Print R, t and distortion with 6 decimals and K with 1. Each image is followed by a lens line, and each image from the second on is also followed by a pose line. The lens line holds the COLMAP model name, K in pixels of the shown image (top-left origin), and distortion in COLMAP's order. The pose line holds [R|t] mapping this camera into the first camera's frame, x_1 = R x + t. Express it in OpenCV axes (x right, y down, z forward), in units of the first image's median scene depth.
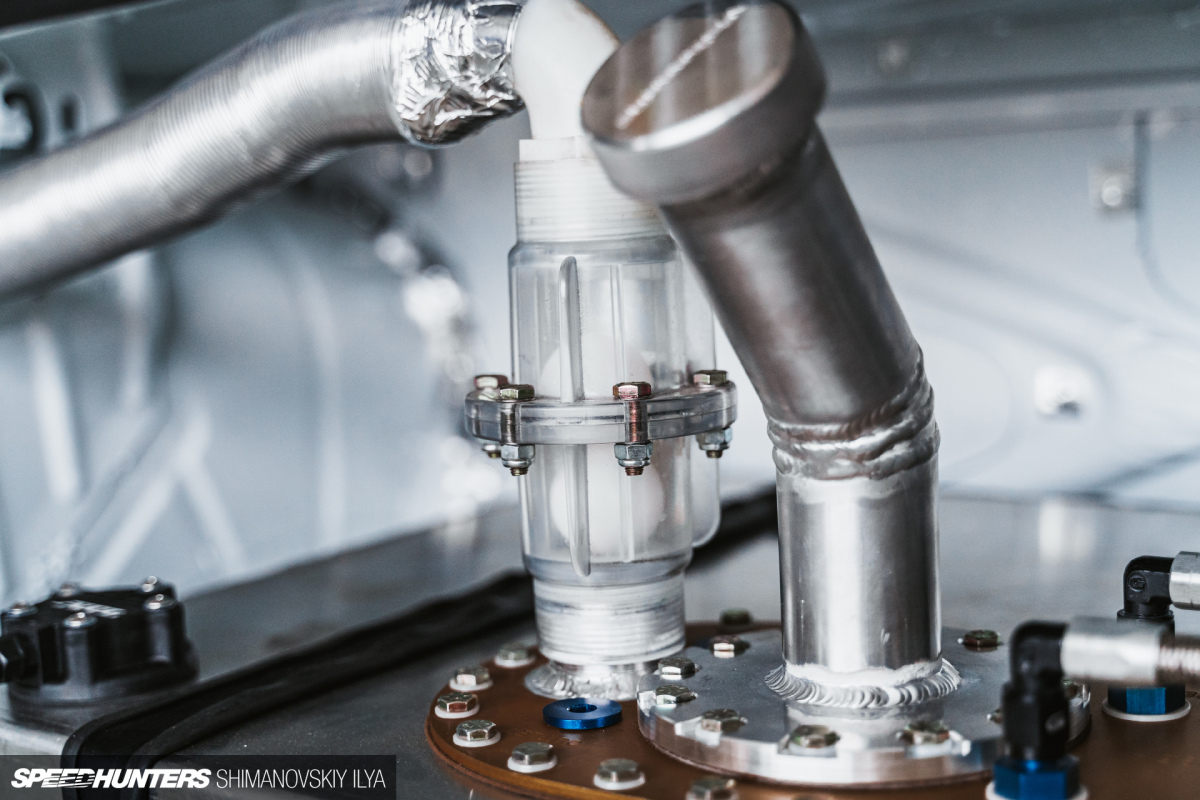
lens RADIAL K [[1649.9, 0, 600.0], [0, 1649.9, 396.8], [0, 0, 1]] dist [-0.037636, 0.000000]
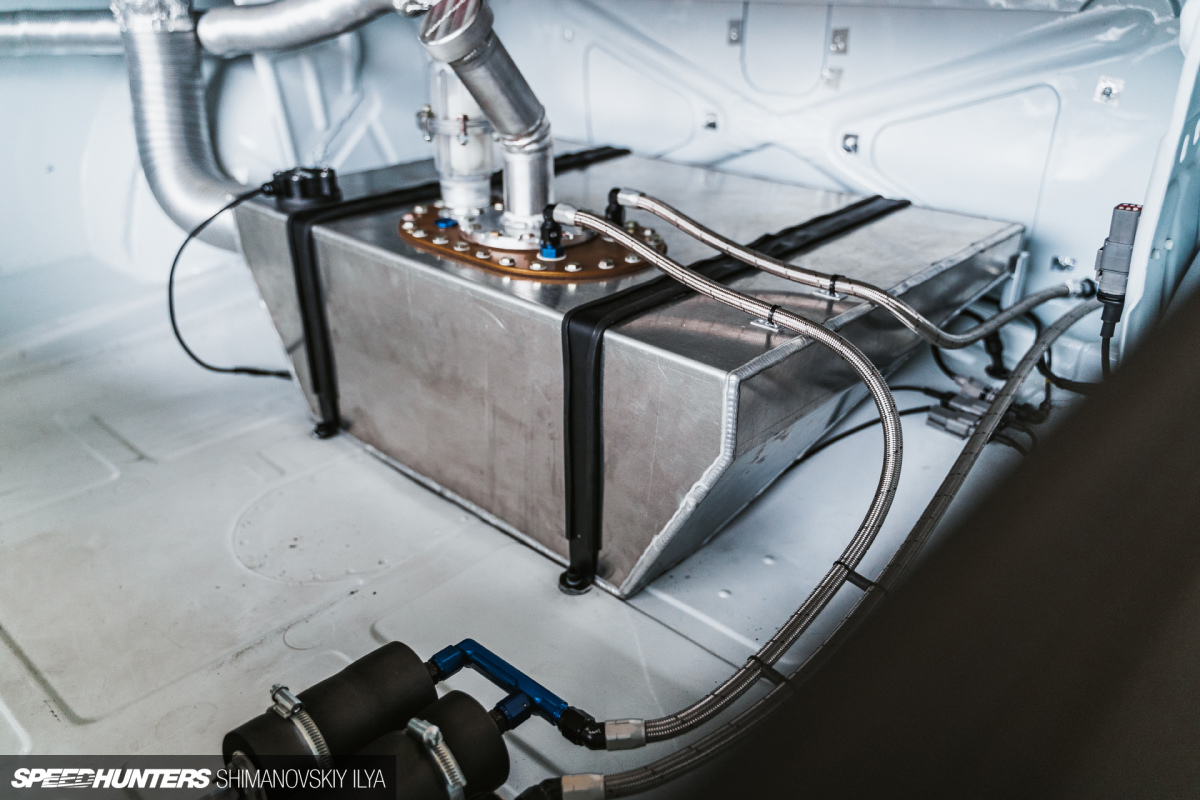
lens RADIAL K [[916.1, 0, 604.9], [0, 916.1, 403.9], [0, 0, 1]] dist [0.057950, 0.003378]
pose [[0.989166, 0.110993, -0.096082, 0.465706], [-0.071100, 0.934822, 0.347925, -0.111215], [0.128437, -0.337324, 0.932586, -0.683566]]
